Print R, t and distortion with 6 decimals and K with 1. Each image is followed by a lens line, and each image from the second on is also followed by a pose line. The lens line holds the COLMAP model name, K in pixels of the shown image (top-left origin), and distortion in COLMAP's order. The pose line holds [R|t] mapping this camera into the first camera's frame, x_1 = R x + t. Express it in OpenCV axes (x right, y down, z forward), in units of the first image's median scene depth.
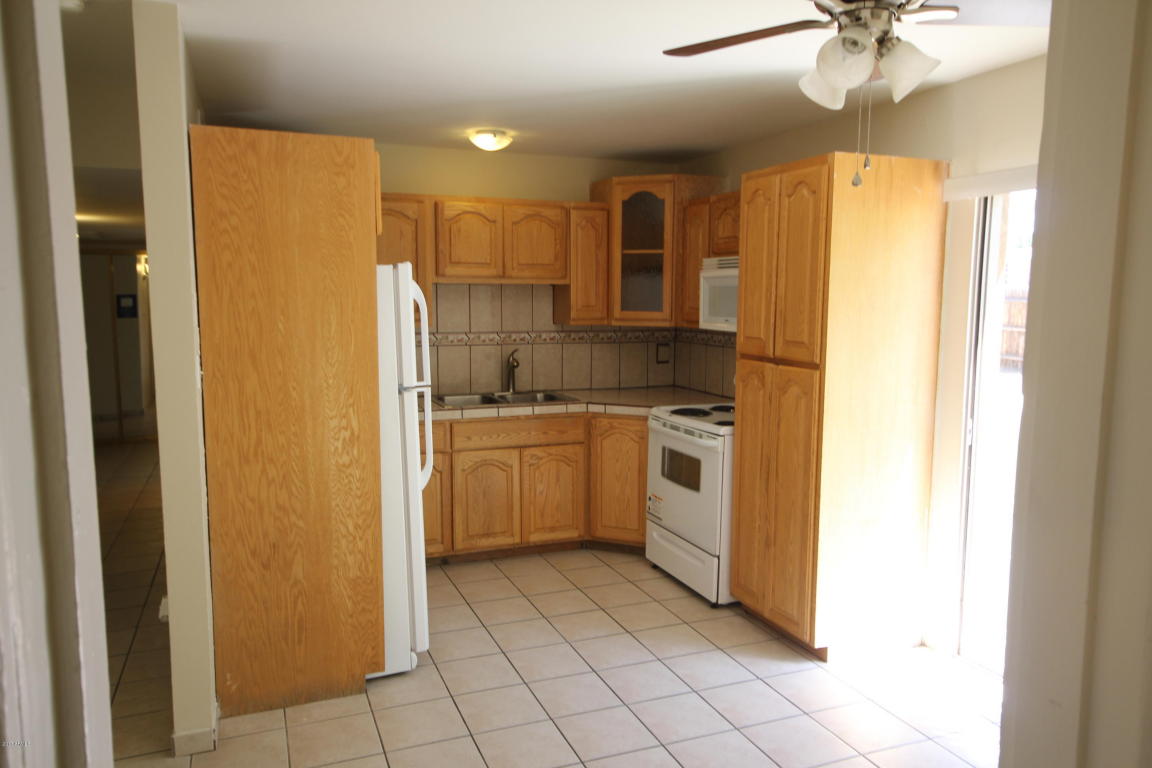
lens RADIAL K [[822.4, 0, 575.9], [0, 822.4, 386.9], [0, 0, 1]] dist [0.004539, 0.031007]
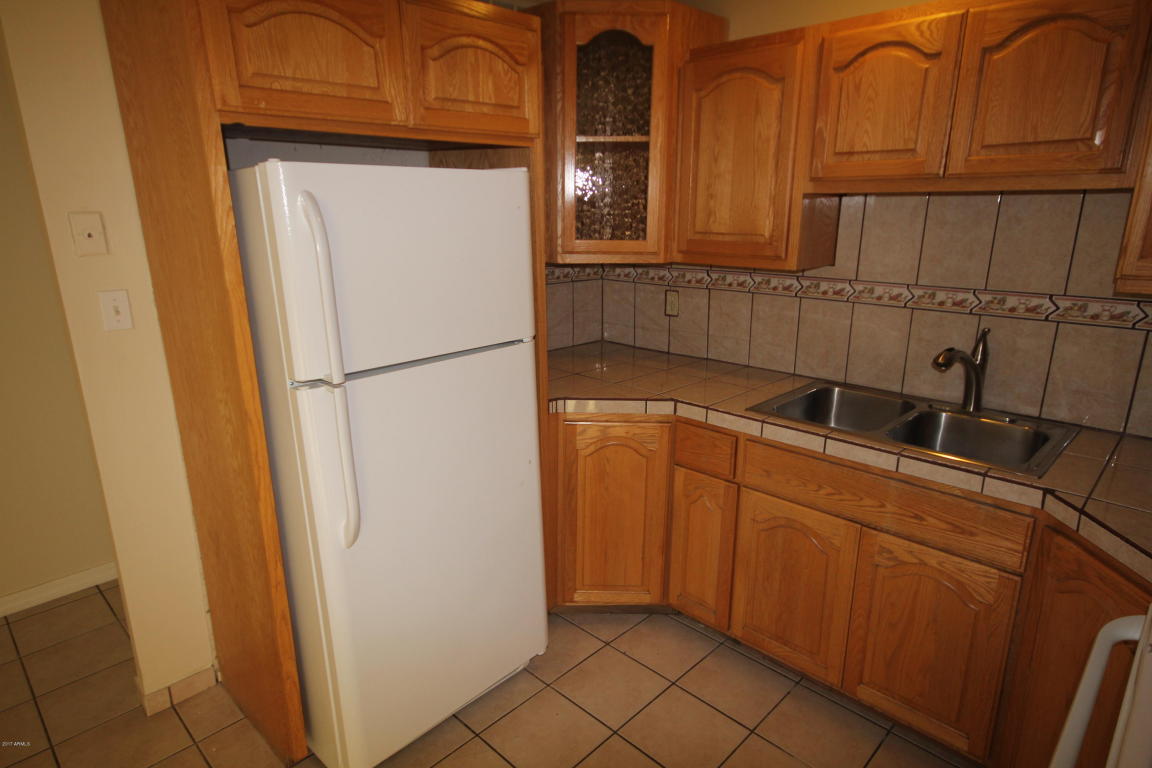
lens RADIAL K [[664.0, 0, 575.9], [0, 664.0, 389.2], [0, 0, 1]] dist [0.001887, 0.001051]
pose [[0.405004, 0.240492, -0.882120, 0.211458], [-0.100393, 0.970651, 0.218535, -0.082724], [0.908787, 0.000051, 0.417261, 0.695806]]
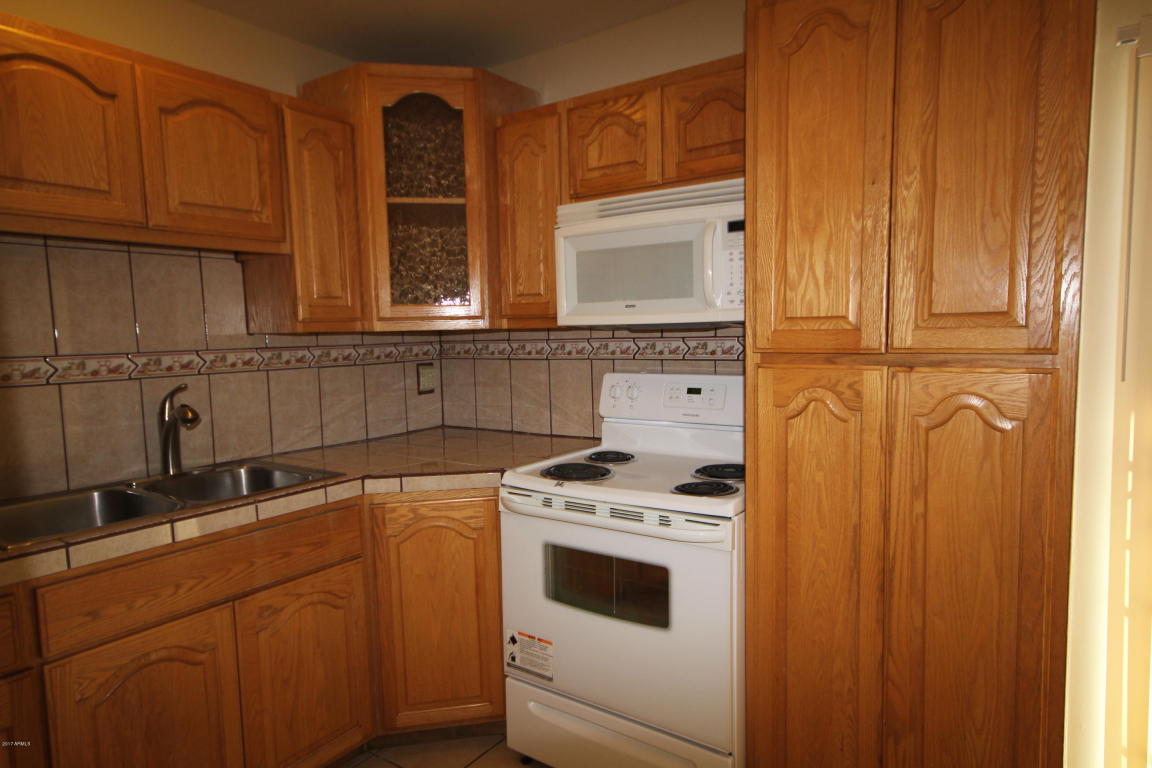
lens RADIAL K [[682.4, 0, 578.1], [0, 682.4, 390.8], [0, 0, 1]] dist [-0.000498, 0.020808]
pose [[0.837542, -0.072867, 0.541492, -0.107776], [0.090074, 0.995921, -0.005302, -0.021663], [-0.538897, 0.053215, 0.840689, 0.603662]]
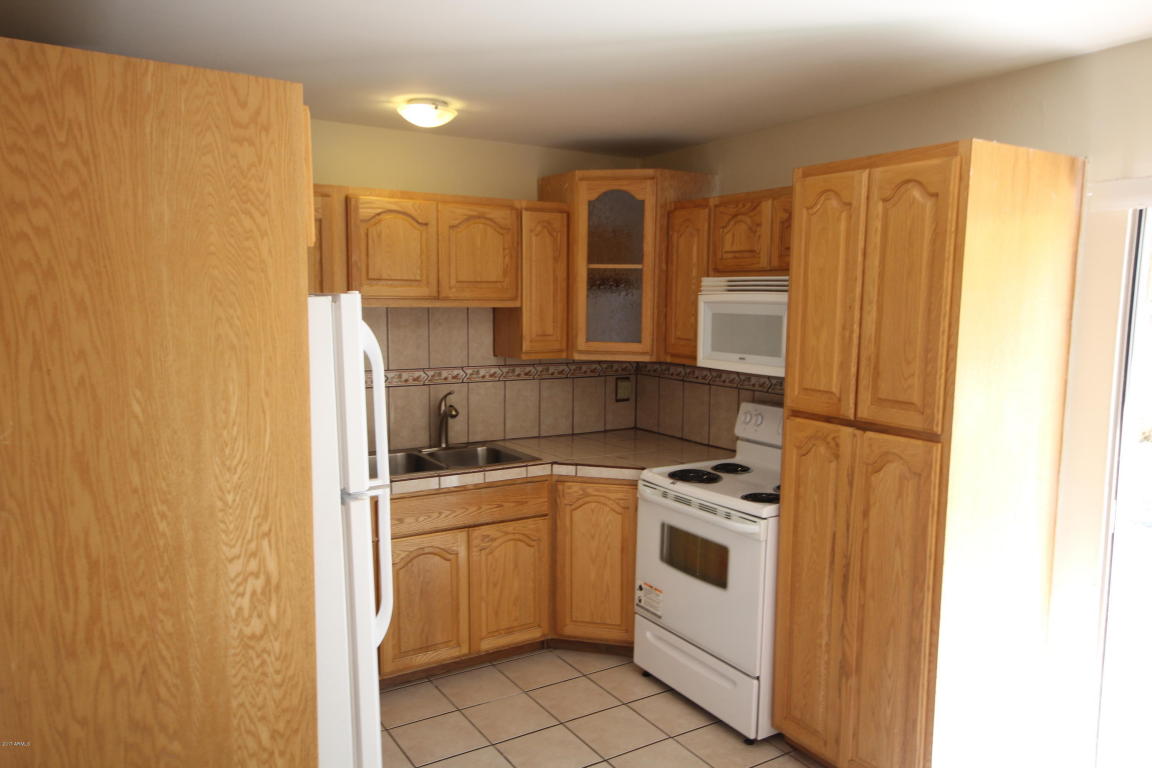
lens RADIAL K [[822.4, 0, 575.9], [0, 822.4, 386.9], [0, 0, 1]] dist [0.004539, 0.031007]
pose [[0.983936, -0.014415, 0.177938, -0.106708], [0.014836, 0.999889, -0.001034, -0.053925], [-0.177904, 0.003657, 0.984041, 0.256601]]
